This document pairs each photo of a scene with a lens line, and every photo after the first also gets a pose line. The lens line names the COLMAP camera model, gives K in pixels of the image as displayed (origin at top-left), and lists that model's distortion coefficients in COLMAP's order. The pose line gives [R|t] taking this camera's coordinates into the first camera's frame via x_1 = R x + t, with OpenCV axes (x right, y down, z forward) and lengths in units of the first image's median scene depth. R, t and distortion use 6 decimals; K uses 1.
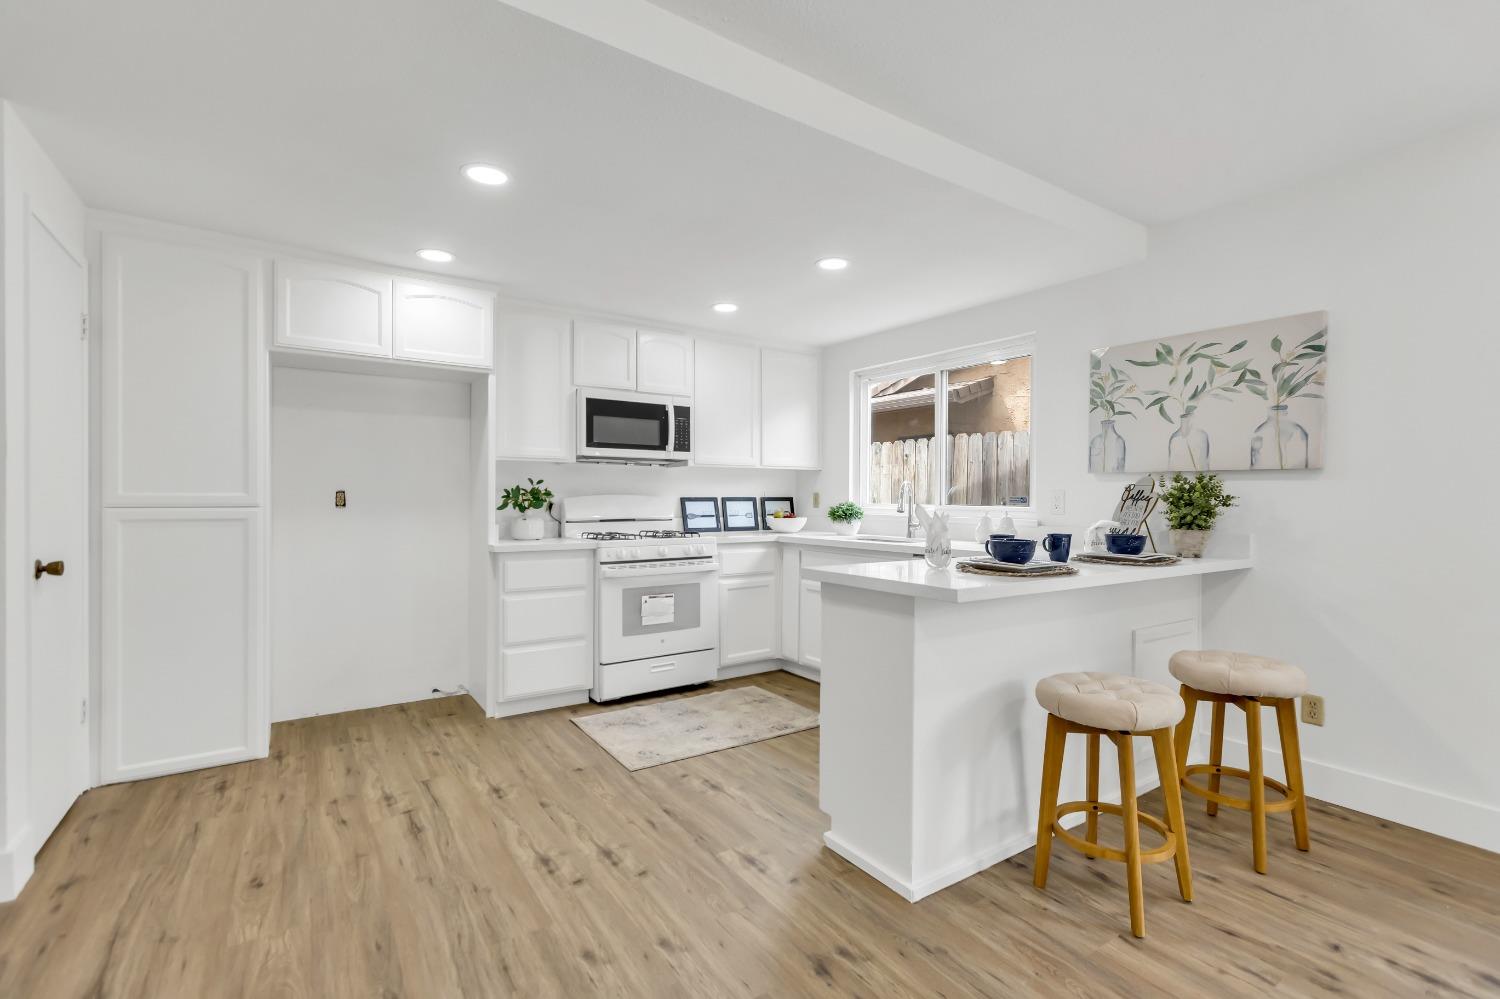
lens RADIAL K [[675.1, 0, 763.5], [0, 675.1, 507.1], [0, 0, 1]] dist [-0.001687, -0.000426]
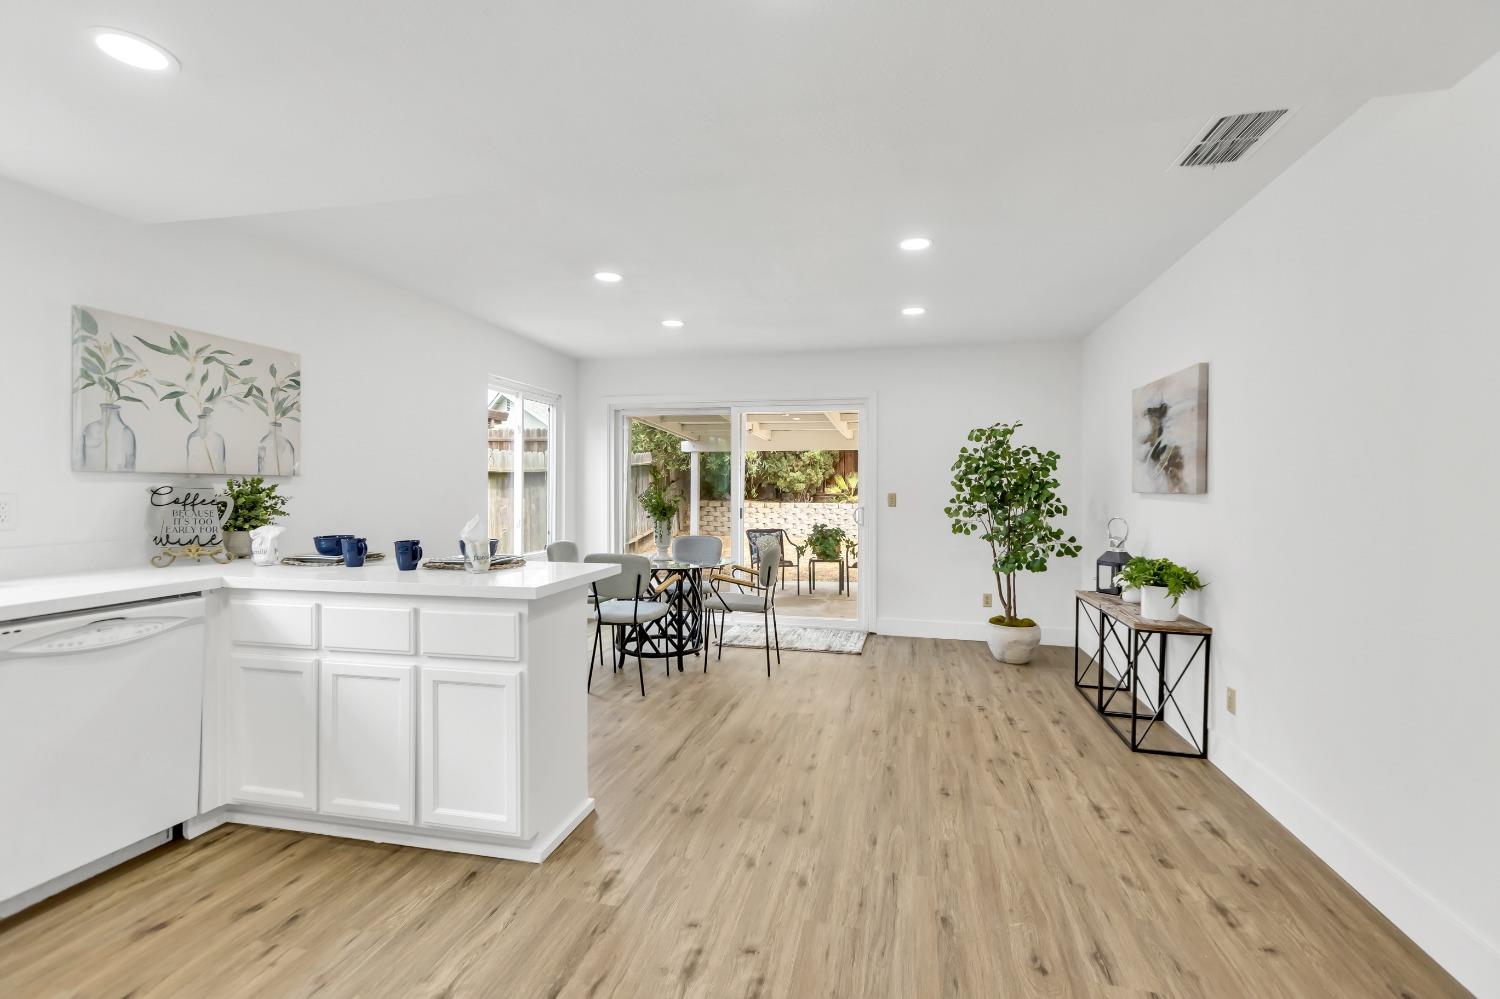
lens RADIAL K [[705.3, 0, 719.2], [0, 705.3, 497.6], [0, 0, 1]] dist [0.001305, -0.000043]
pose [[-0.655475, -0.022501, 0.754881, -0.695811], [0.000610, 0.999540, 0.030323, -0.053265], [-0.755216, 0.020337, -0.655160, 1.207606]]
